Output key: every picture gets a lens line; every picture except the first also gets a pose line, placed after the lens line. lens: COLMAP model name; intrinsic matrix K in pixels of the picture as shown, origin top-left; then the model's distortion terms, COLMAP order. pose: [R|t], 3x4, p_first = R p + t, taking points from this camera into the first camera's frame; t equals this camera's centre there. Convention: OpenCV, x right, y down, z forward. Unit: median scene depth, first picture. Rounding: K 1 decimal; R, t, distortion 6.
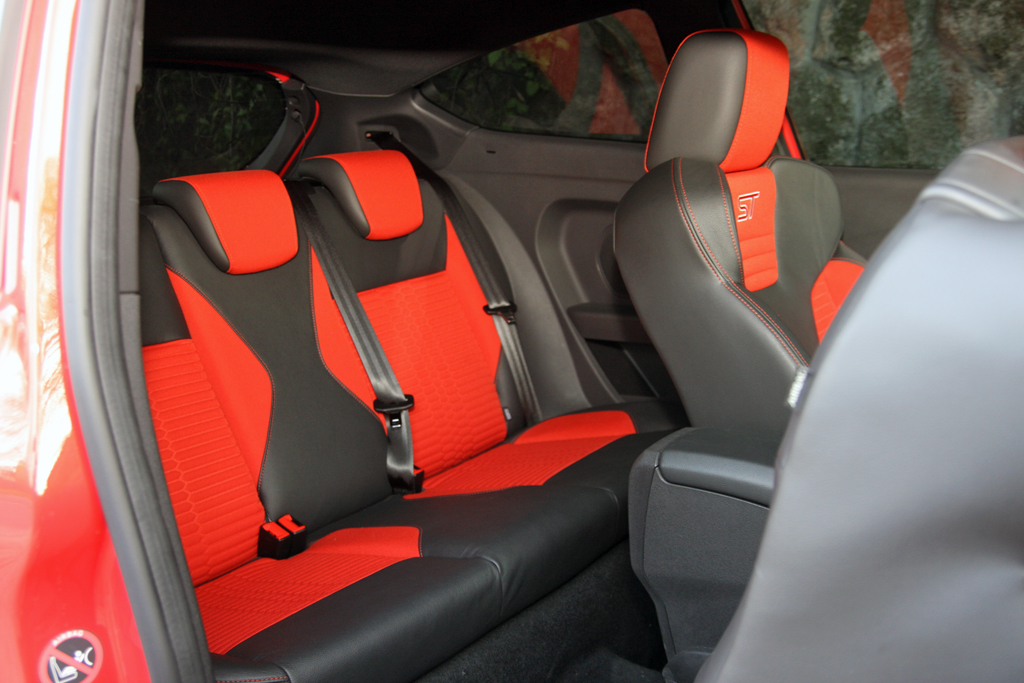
lens RADIAL K [[1014.4, 0, 487.7], [0, 1014.4, 347.5], [0, 0, 1]] dist [-0.030994, 0.000000]
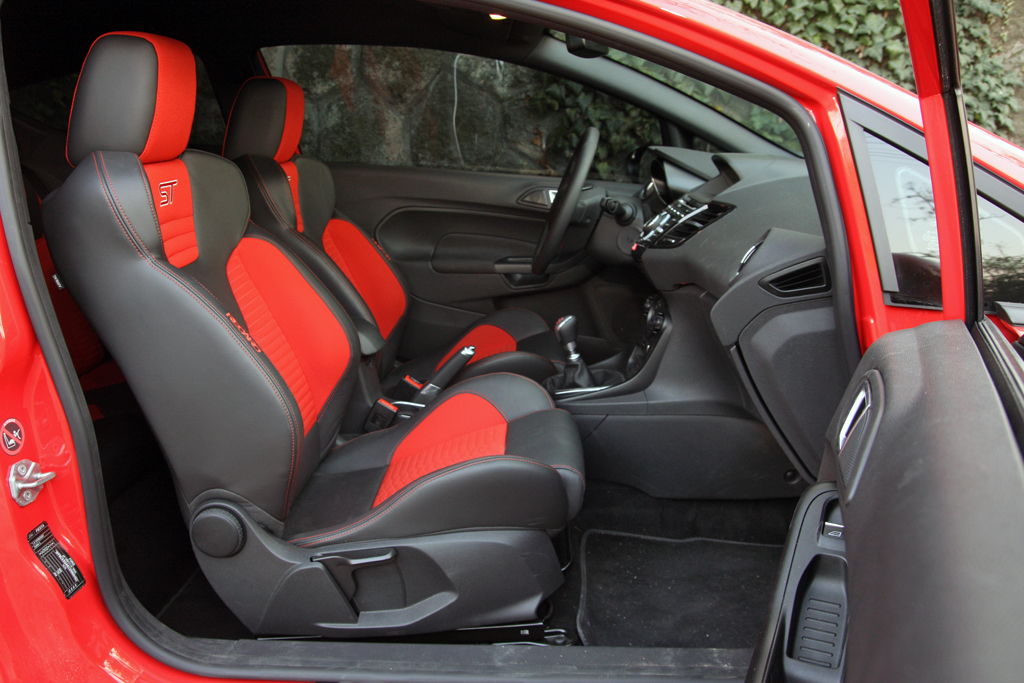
lens RADIAL K [[872.4, 0, 519.6], [0, 872.4, 348.4], [0, 0, 1]] dist [-0.096214, 0.055258]
pose [[0.807364, -0.093384, 0.582617, -0.204209], [0.074124, 0.995626, 0.056864, 0.053431], [-0.585379, -0.002724, 0.810755, -0.261666]]
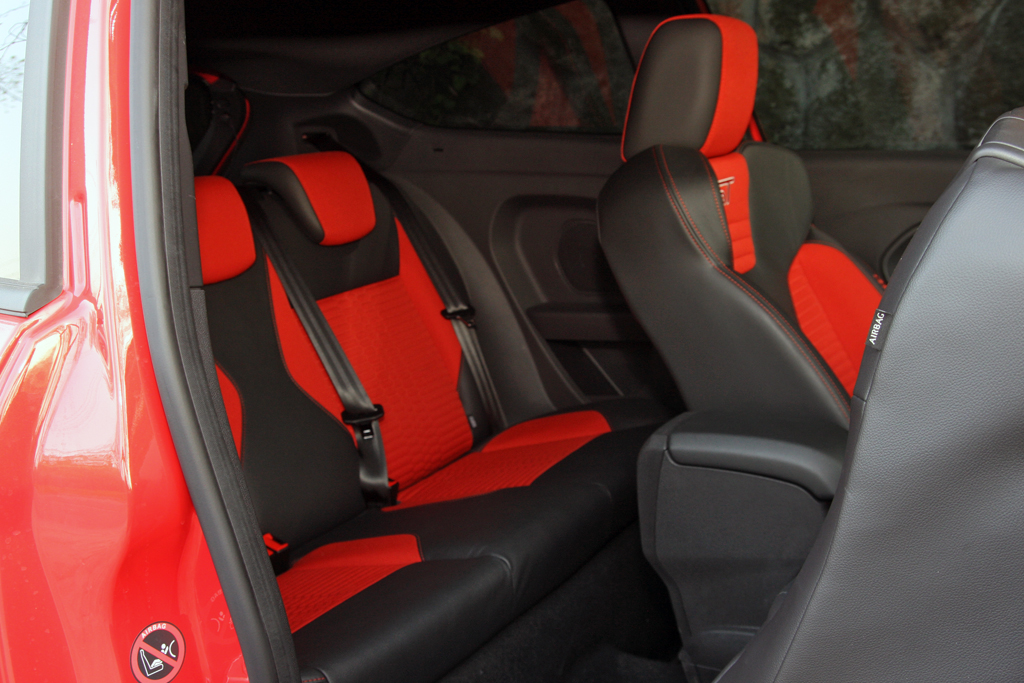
lens RADIAL K [[1121.0, 0, 483.2], [0, 1121.0, 367.8], [0, 0, 1]] dist [-0.051322, 0.000000]
pose [[0.994461, -0.052616, 0.090985, -0.065612], [0.052875, 0.998601, -0.000435, 0.015880], [-0.090835, 0.005243, 0.995852, -0.054741]]
